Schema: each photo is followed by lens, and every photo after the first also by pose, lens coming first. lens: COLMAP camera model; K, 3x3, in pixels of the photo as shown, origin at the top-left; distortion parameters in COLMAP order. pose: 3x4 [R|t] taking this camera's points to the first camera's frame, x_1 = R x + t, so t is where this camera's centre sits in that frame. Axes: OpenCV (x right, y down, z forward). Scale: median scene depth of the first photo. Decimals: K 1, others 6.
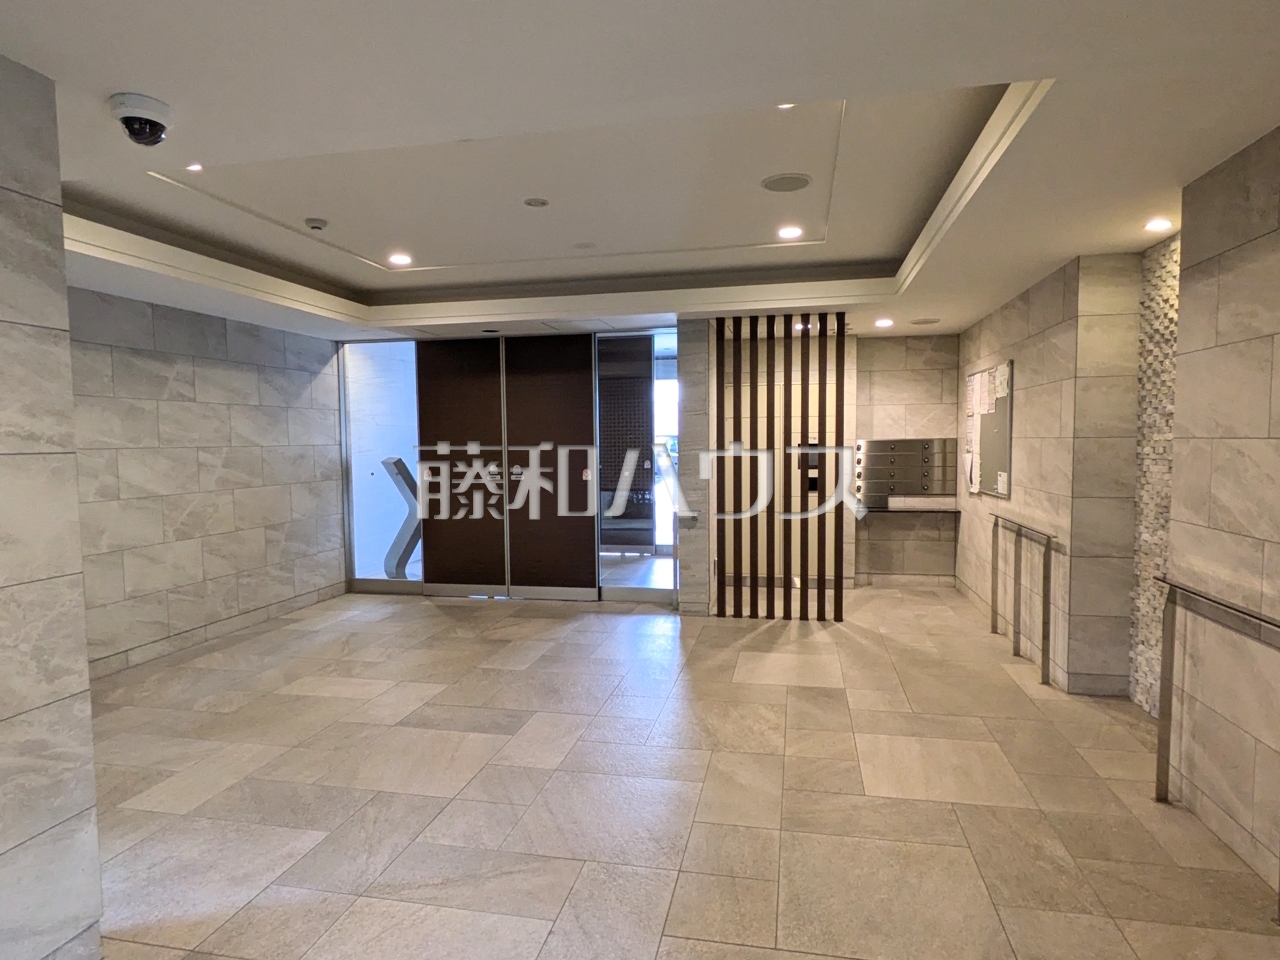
lens RADIAL K [[748.3, 0, 638.5], [0, 748.3, 480.6], [0, 0, 1]] dist [0.004735, -0.001198]
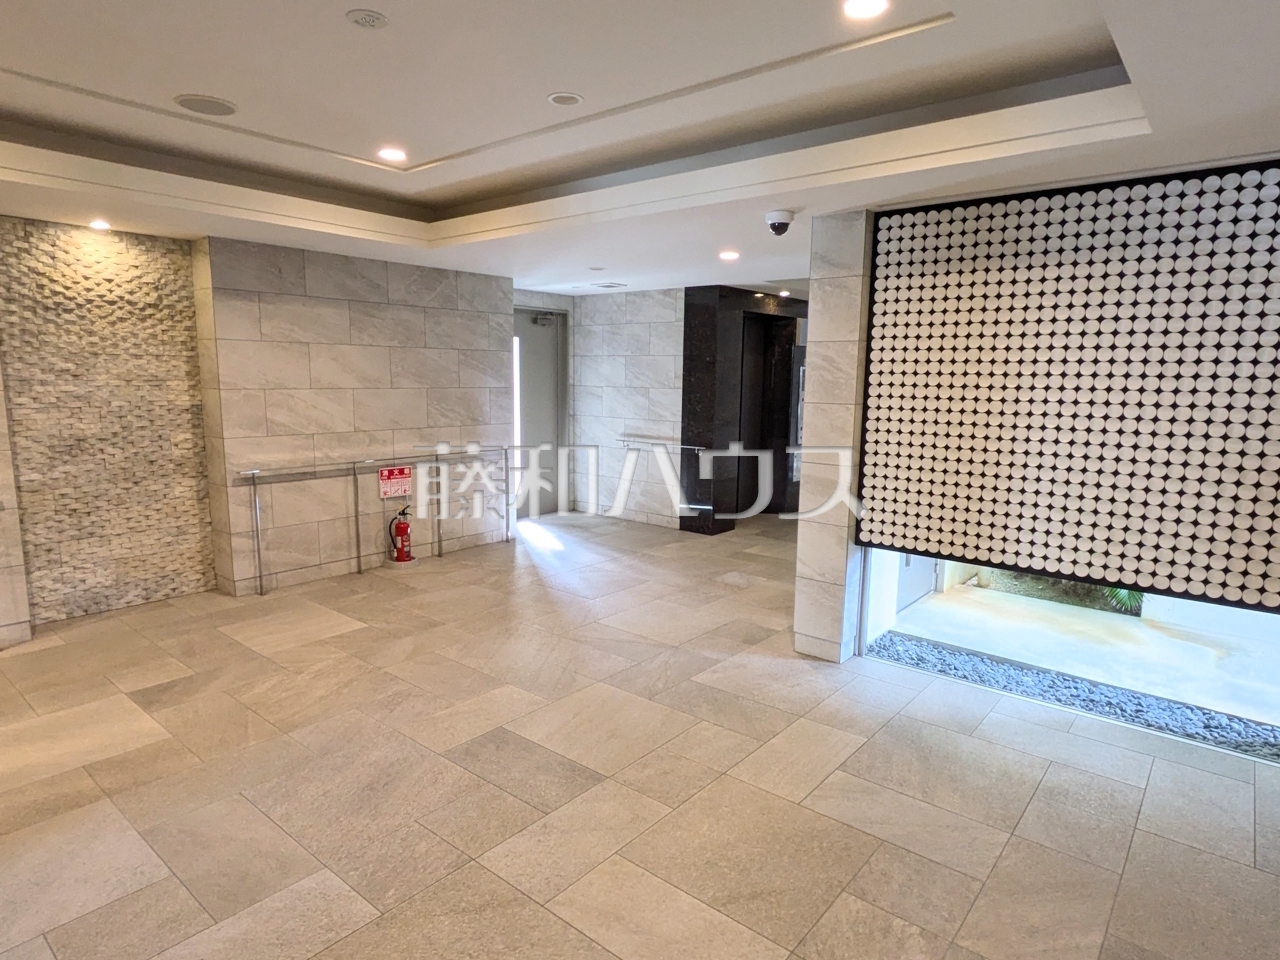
lens RADIAL K [[748.3, 0, 638.3], [0, 748.3, 481.5], [0, 0, 1]] dist [0.004735, -0.001198]
pose [[-0.888743, -0.069439, 0.453117, -0.816522], [0.019079, 0.982001, 0.187912, -0.139816], [-0.458009, 0.175650, -0.871421, 1.919631]]
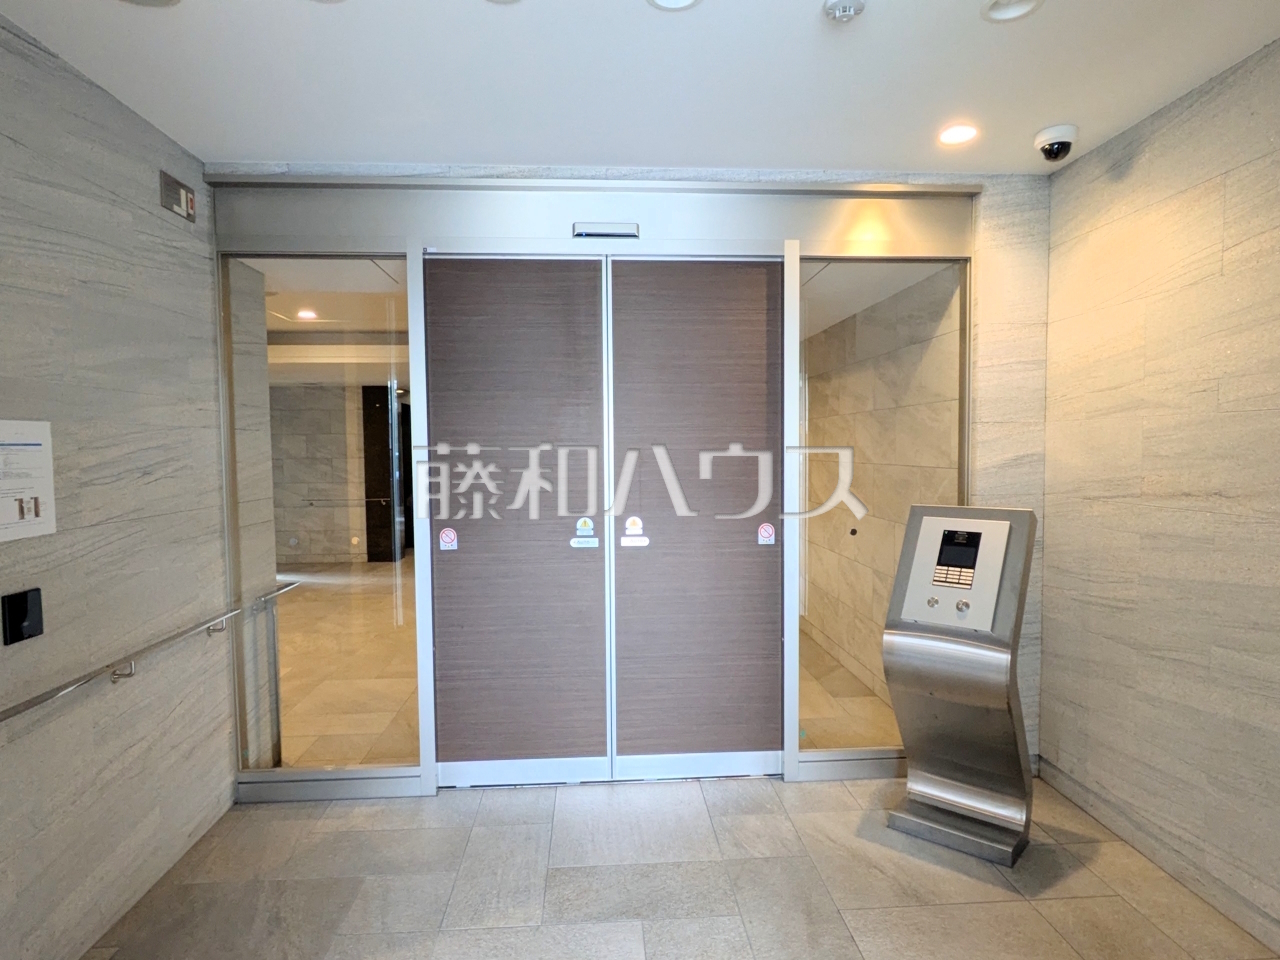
lens RADIAL K [[748.3, 0, 639.9], [0, 748.3, 482.6], [0, 0, 1]] dist [0.004735, -0.001198]
pose [[-0.961612, 0.032775, -0.272448, -0.134203], [0.004580, 0.994621, 0.103484, -0.202803], [0.274374, 0.098264, -0.956589, 3.151311]]
